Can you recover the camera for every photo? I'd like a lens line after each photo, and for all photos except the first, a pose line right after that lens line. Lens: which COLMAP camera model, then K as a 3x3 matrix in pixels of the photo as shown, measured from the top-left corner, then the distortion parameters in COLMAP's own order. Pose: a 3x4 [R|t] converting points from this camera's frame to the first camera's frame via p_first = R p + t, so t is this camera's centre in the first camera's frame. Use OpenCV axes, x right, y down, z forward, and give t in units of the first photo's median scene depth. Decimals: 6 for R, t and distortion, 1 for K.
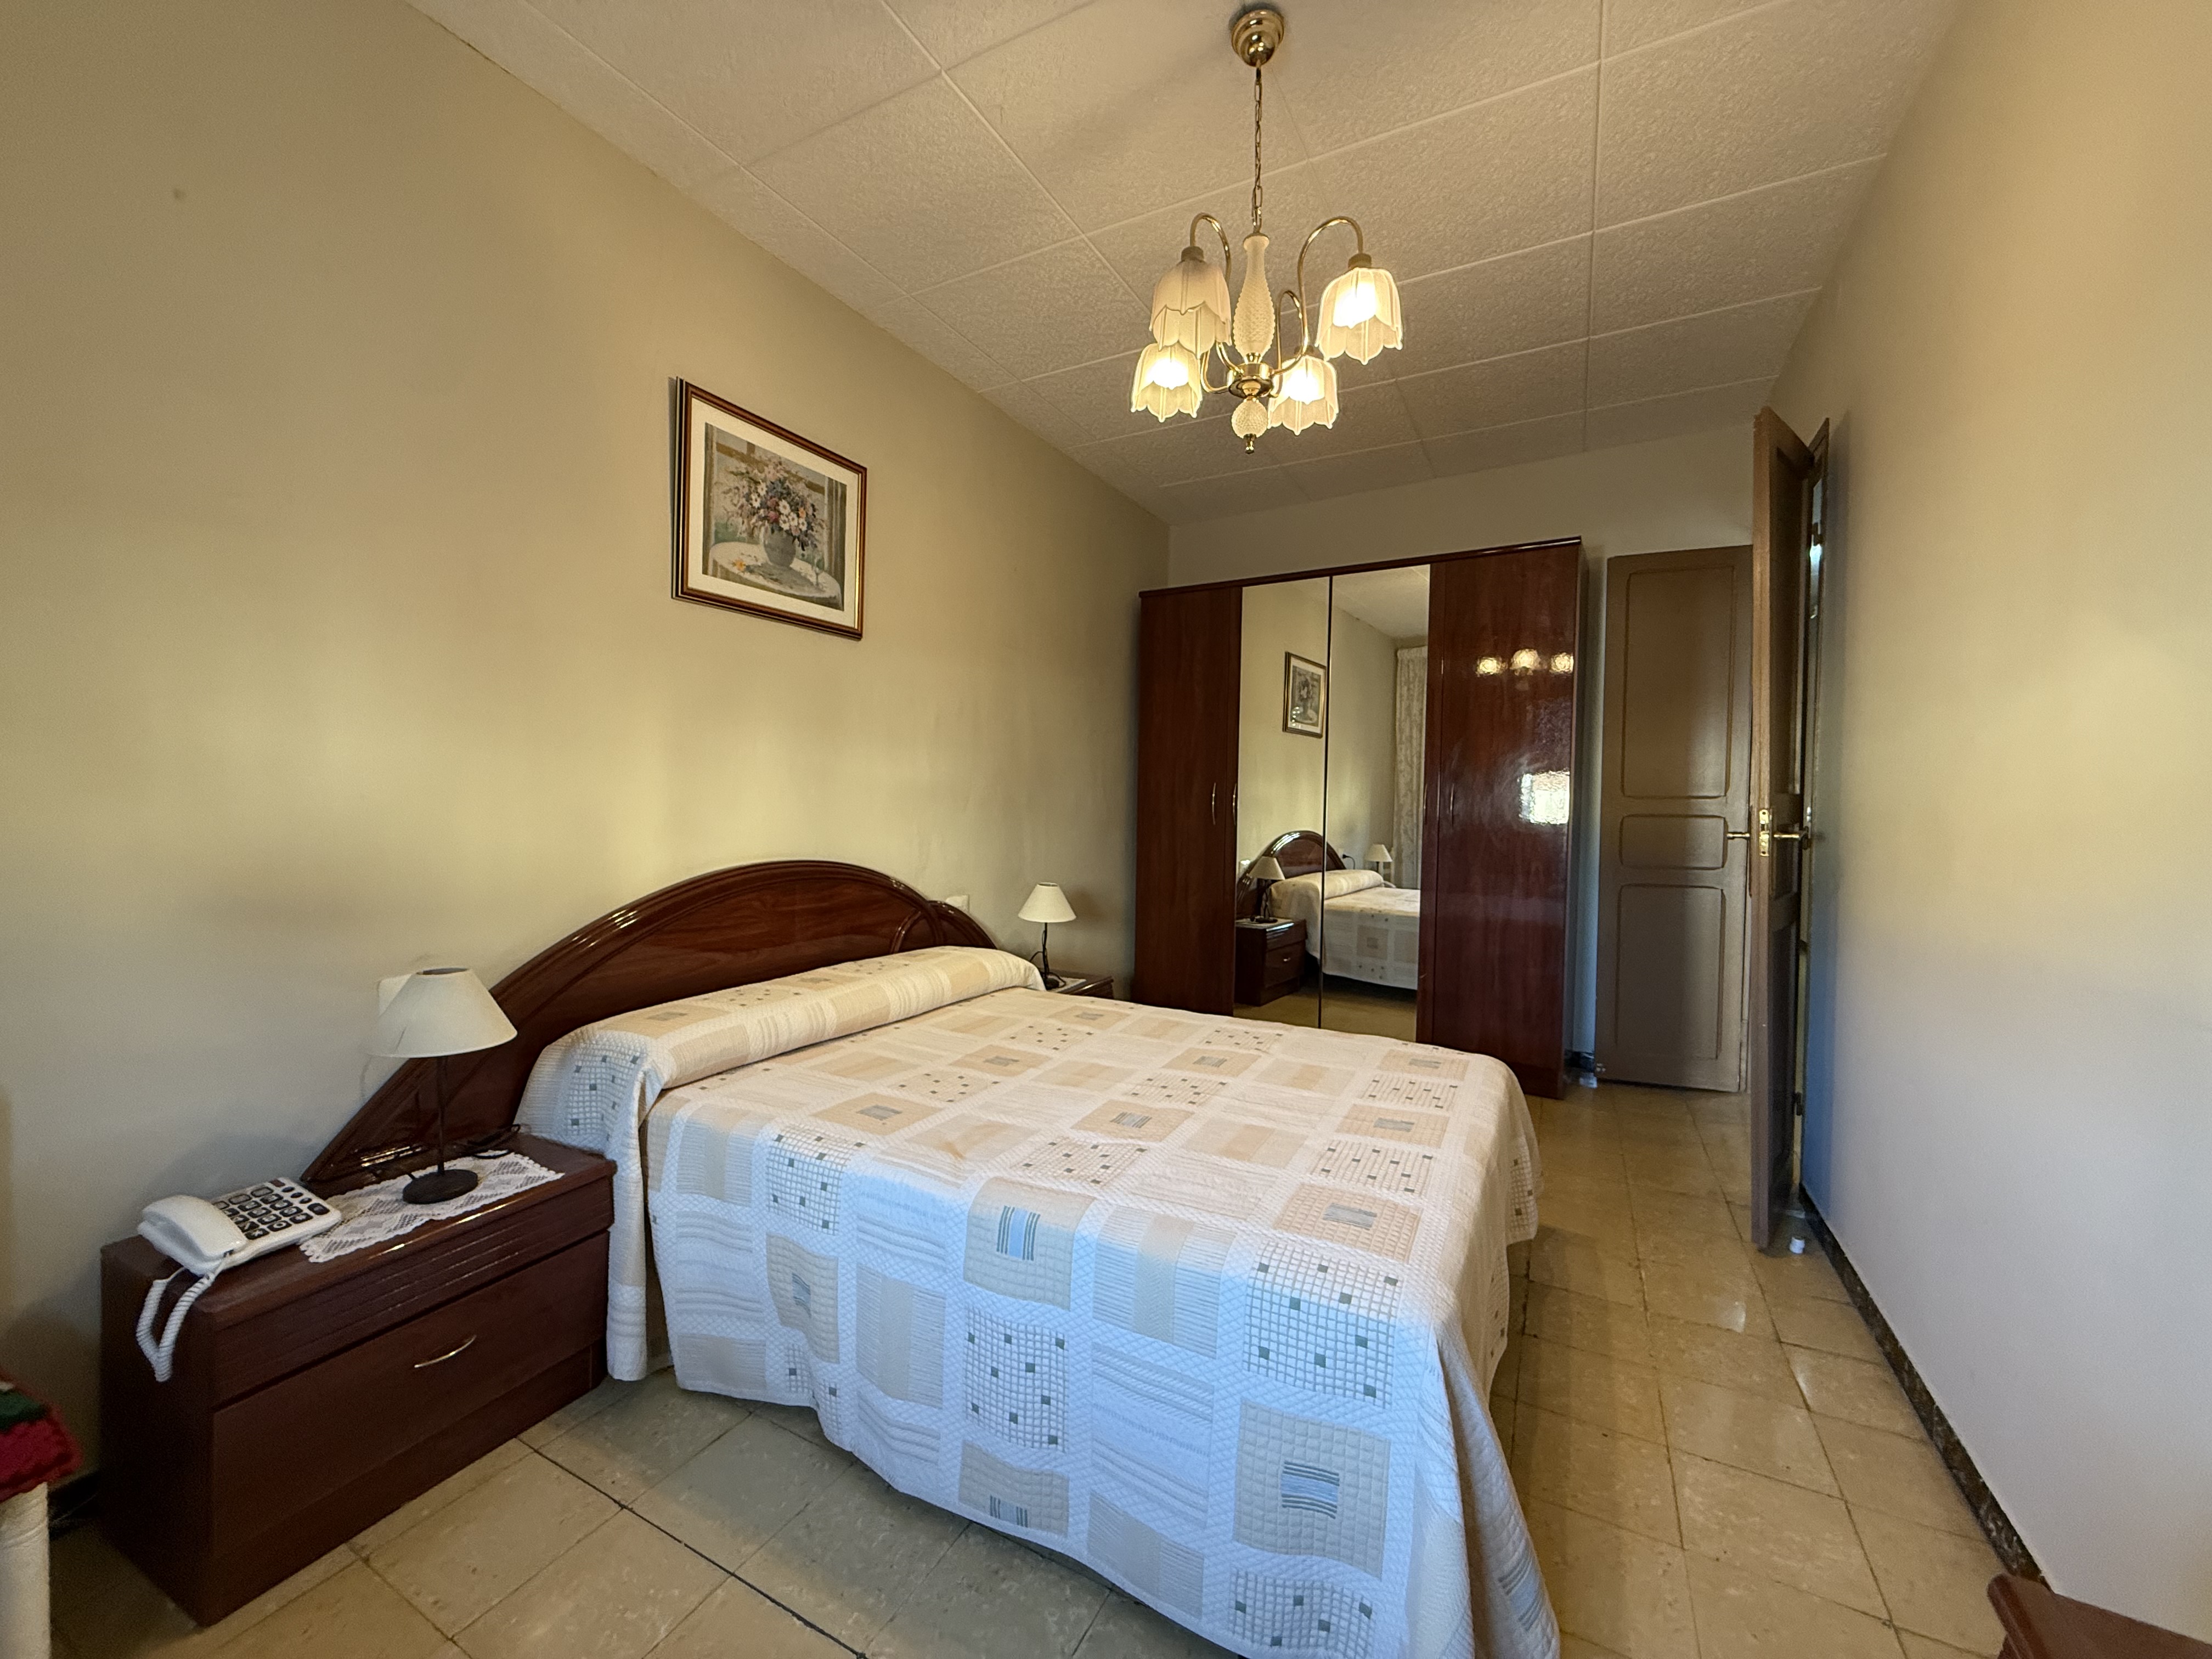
lens RADIAL K [[881.2, 0, 1102.0], [0, 881.2, 830.4], [0, 0, 1]] dist [0.000209, 0.000300]
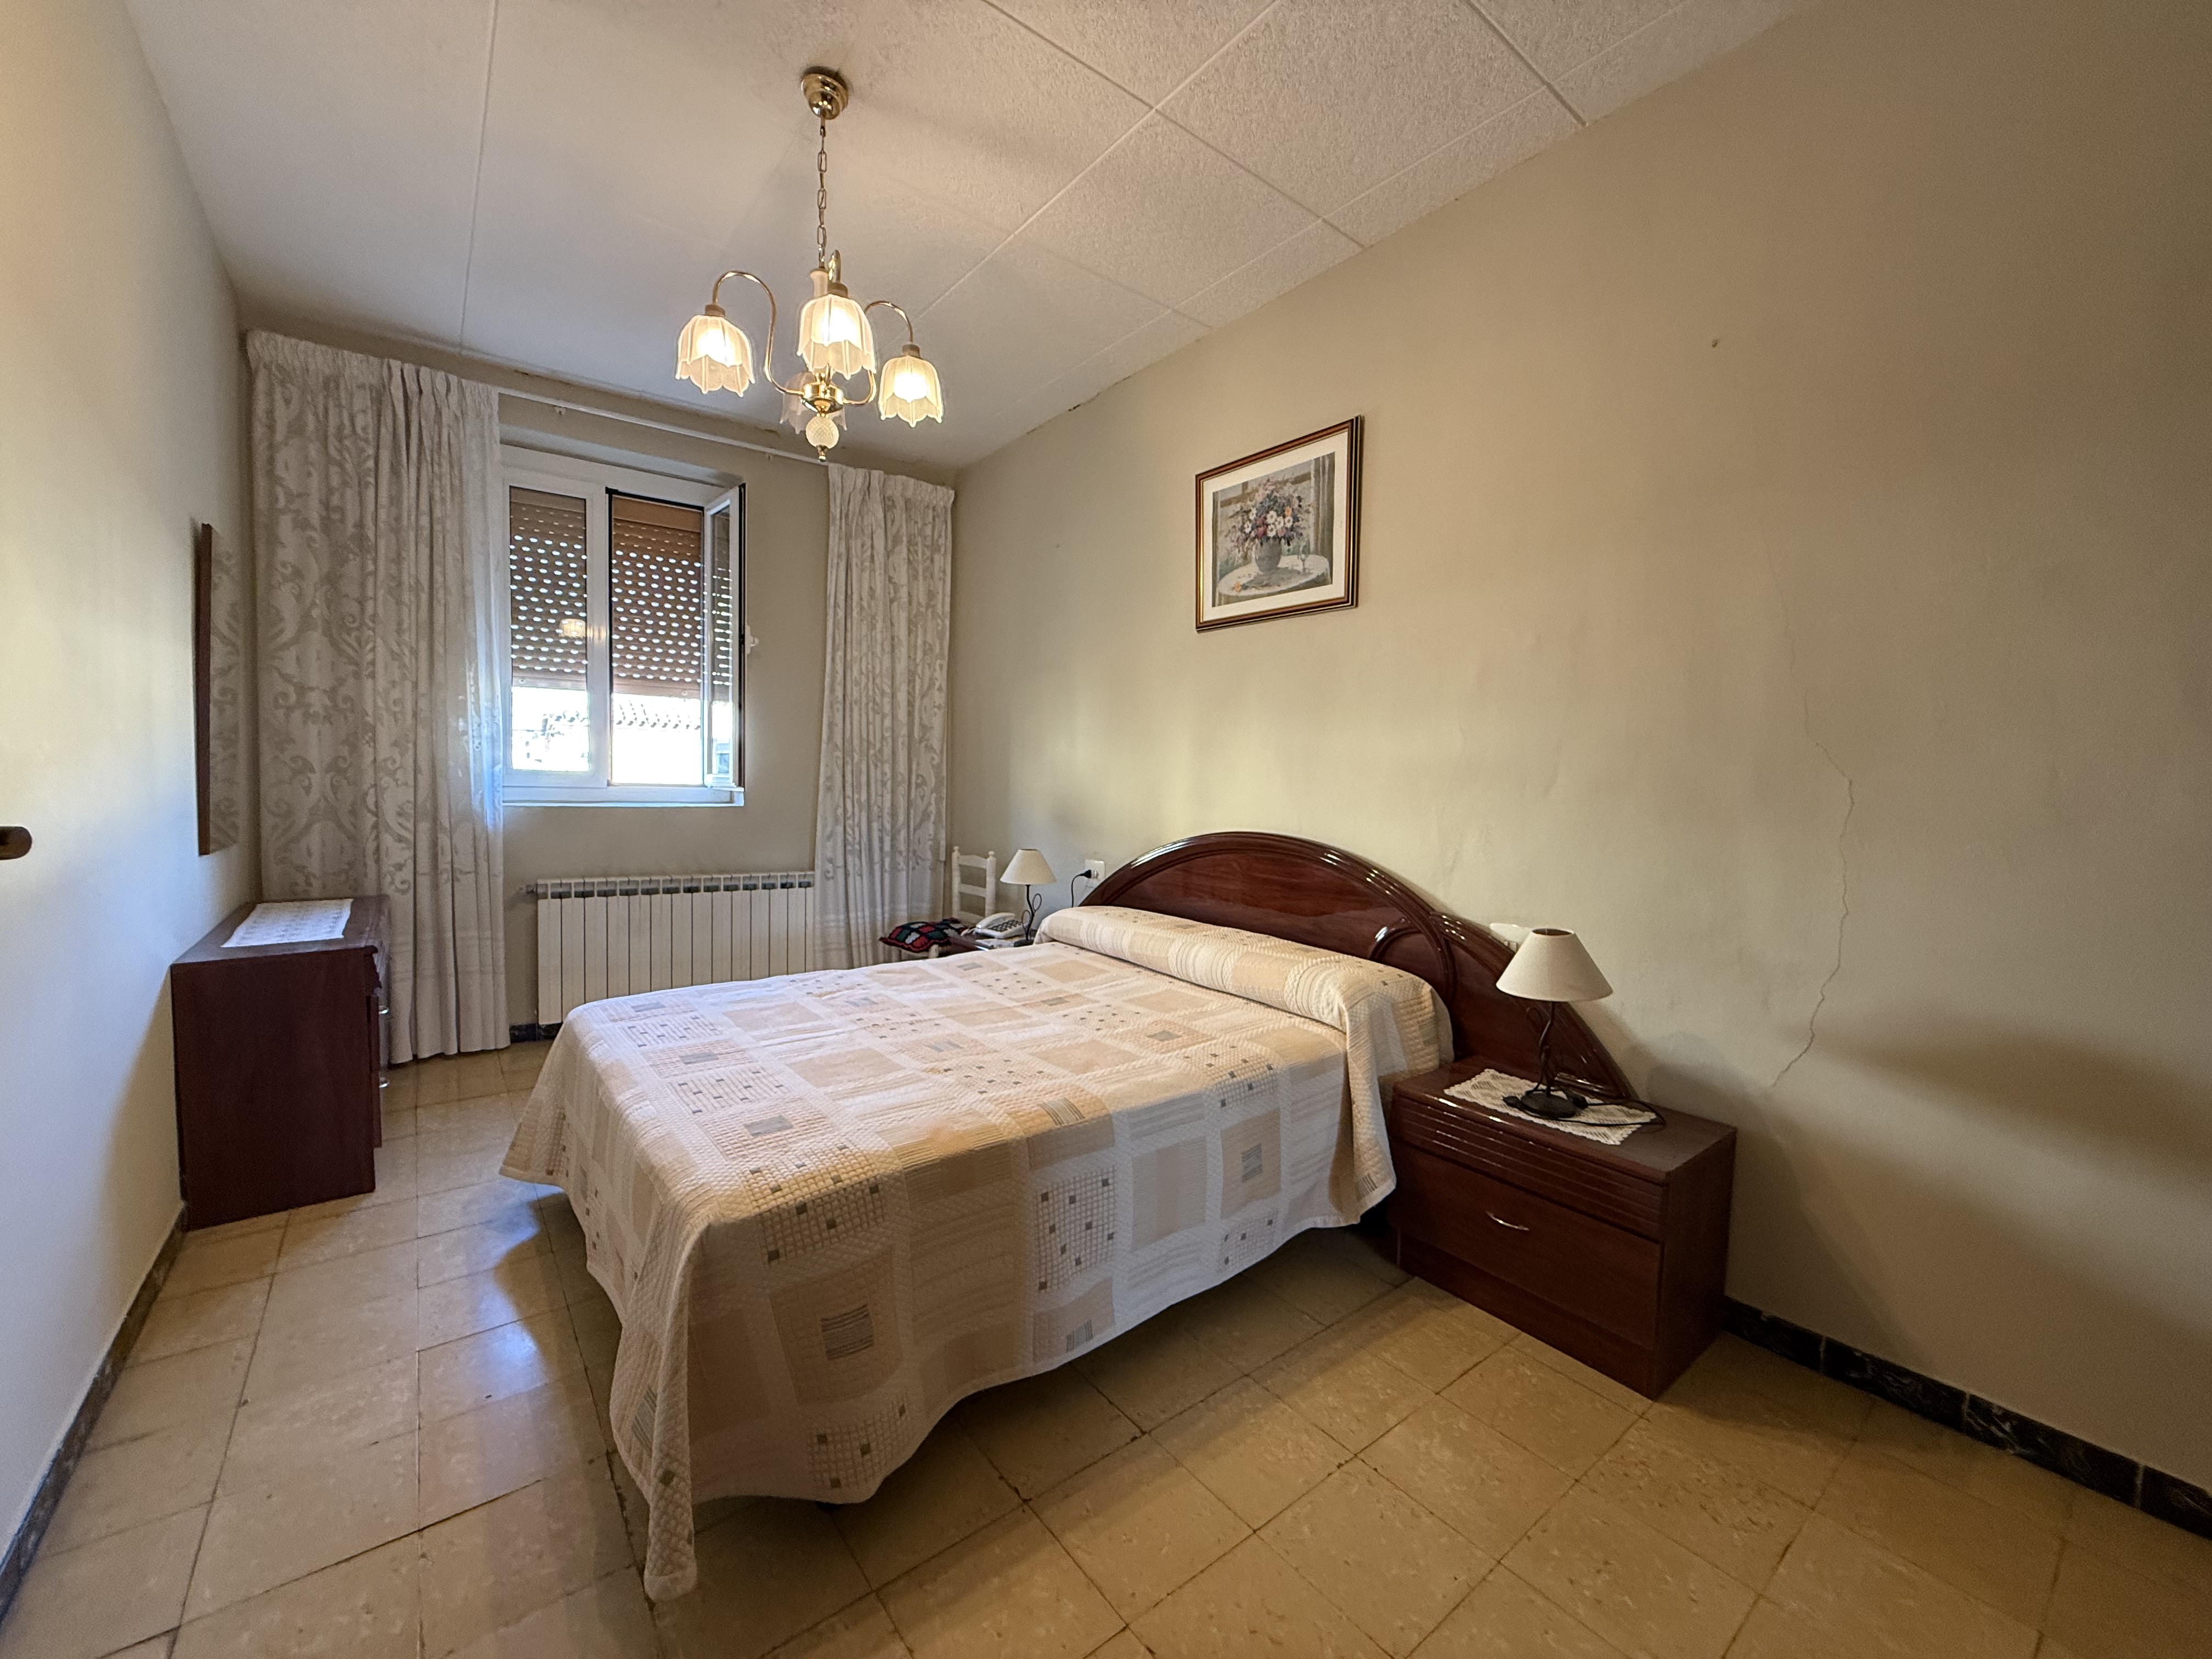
lens RADIAL K [[881.2, 0, 1102.0], [0, 881.2, 830.4], [0, 0, 1]] dist [0.000209, 0.000300]
pose [[-0.406021, 0.034324, -0.913219, 0.772468], [-0.061217, 0.996028, 0.064654, -0.029308], [0.911811, 0.082156, -0.402307, 1.300049]]
